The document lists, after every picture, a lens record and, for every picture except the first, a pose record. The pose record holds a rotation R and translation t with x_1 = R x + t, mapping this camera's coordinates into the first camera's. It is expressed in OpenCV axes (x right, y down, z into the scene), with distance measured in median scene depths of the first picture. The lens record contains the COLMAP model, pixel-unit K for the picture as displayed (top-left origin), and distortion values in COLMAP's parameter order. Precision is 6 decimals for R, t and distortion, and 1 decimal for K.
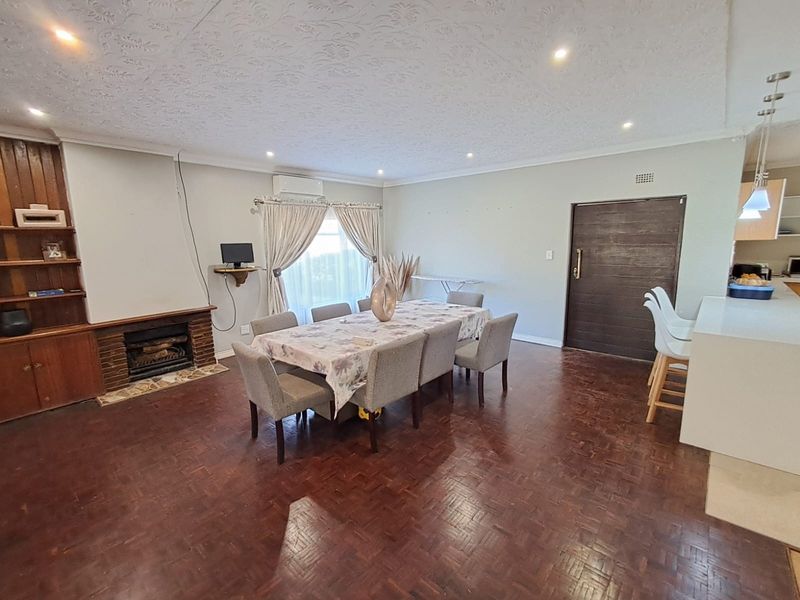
lens RADIAL K [[354.8, 0, 399.1], [0, 354.8, 296.5], [0, 0, 1]] dist [-0.009471, -0.000073]
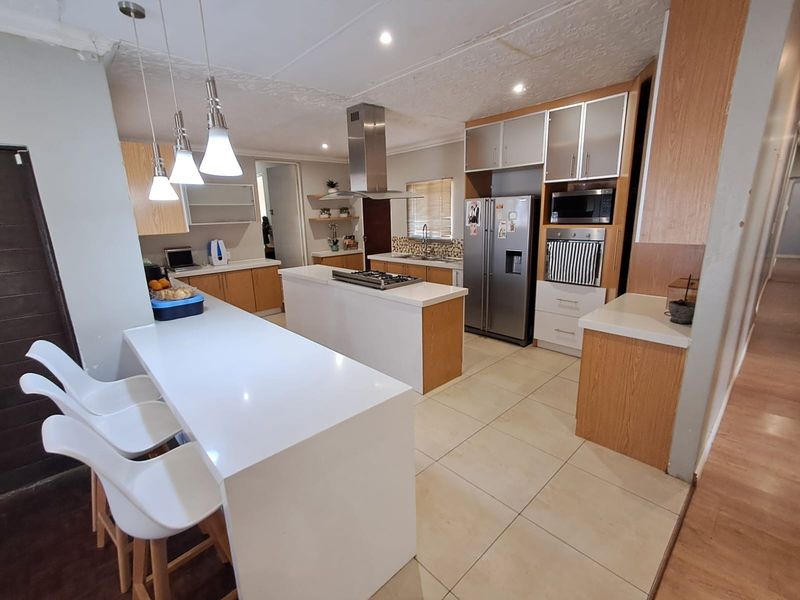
lens RADIAL K [[362.6, 0, 393.0], [0, 362.6, 304.1], [0, 0, 1]] dist [0.001670, 0.001087]
pose [[0.104733, -0.231141, 0.967267, 0.356011], [0.191036, 0.959178, 0.208523, -0.094017], [-0.975980, 0.162944, 0.144614, 0.500484]]
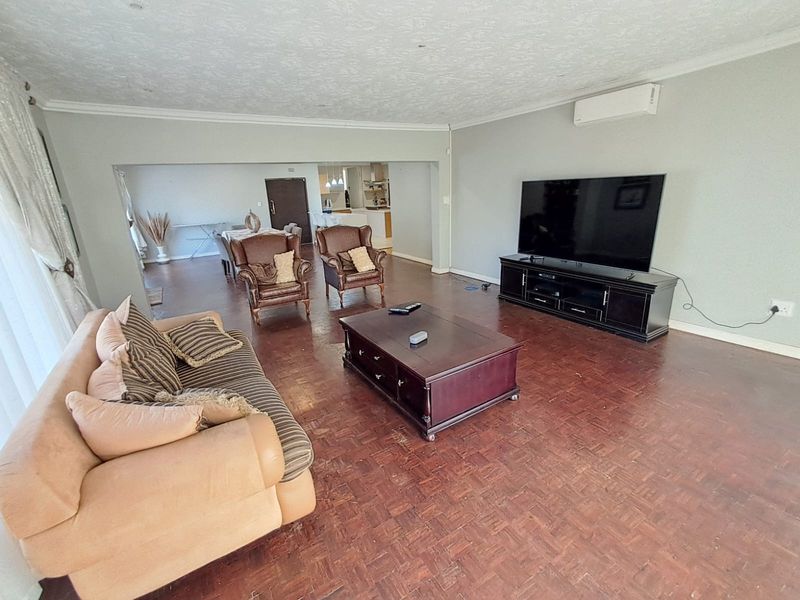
lens RADIAL K [[362.6, 0, 401.2], [0, 362.6, 302.7], [0, 0, 1]] dist [0.001670, 0.001087]
pose [[0.286917, -0.287425, 0.913819, -1.923280], [0.200775, 0.950782, 0.236013, 0.123642], [-0.936679, 0.115756, 0.330503, -0.536105]]
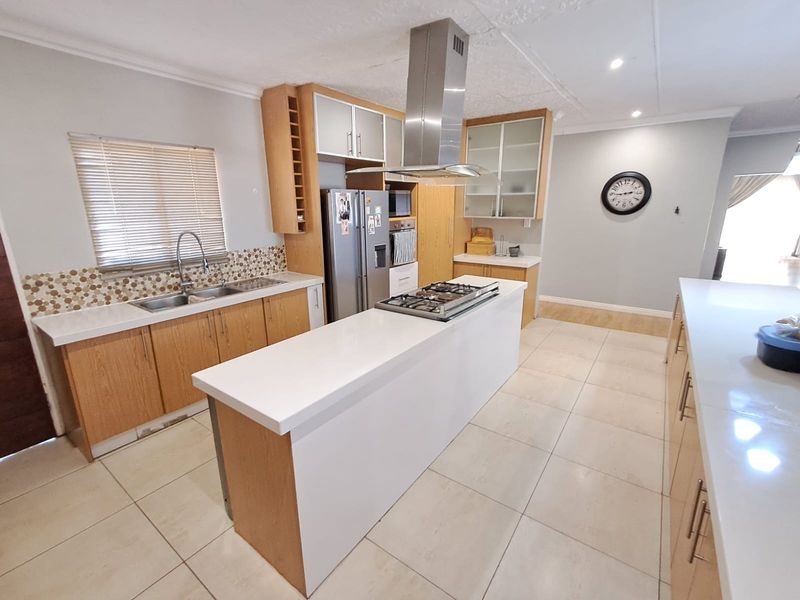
lens RADIAL K [[362.6, 0, 397.0], [0, 362.6, 298.2], [0, 0, 1]] dist [0.001670, 0.001087]
pose [[-0.995503, 0.053740, -0.078008, 1.551225], [0.016991, 0.911447, 0.411067, -0.256405], [0.093191, 0.407893, -0.908262, 1.355581]]
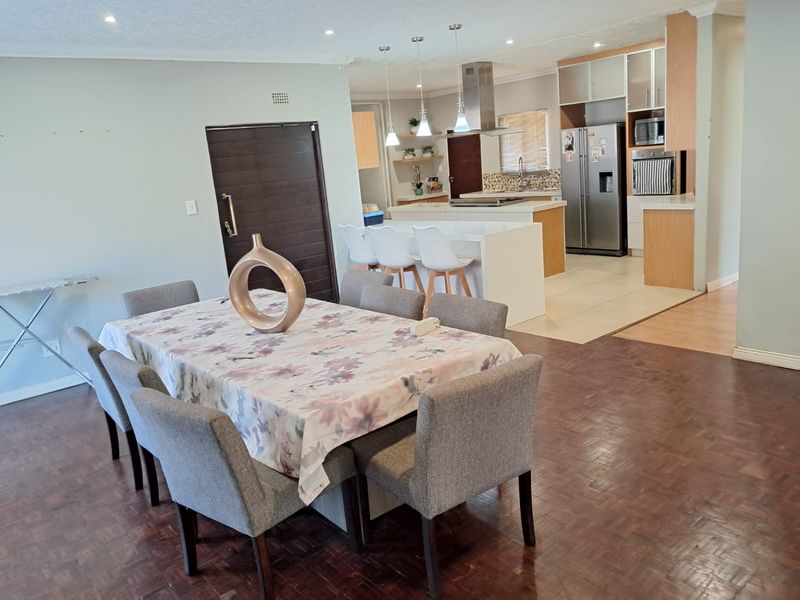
lens RADIAL K [[623.7, 0, 393.5], [0, 623.7, 316.4], [0, 0, 1]] dist [0.007322, -0.014677]
pose [[0.164226, -0.240920, 0.956550, -0.845567], [0.252078, 0.947768, 0.195430, -0.084587], [-0.953670, 0.209031, 0.216379, 0.617548]]
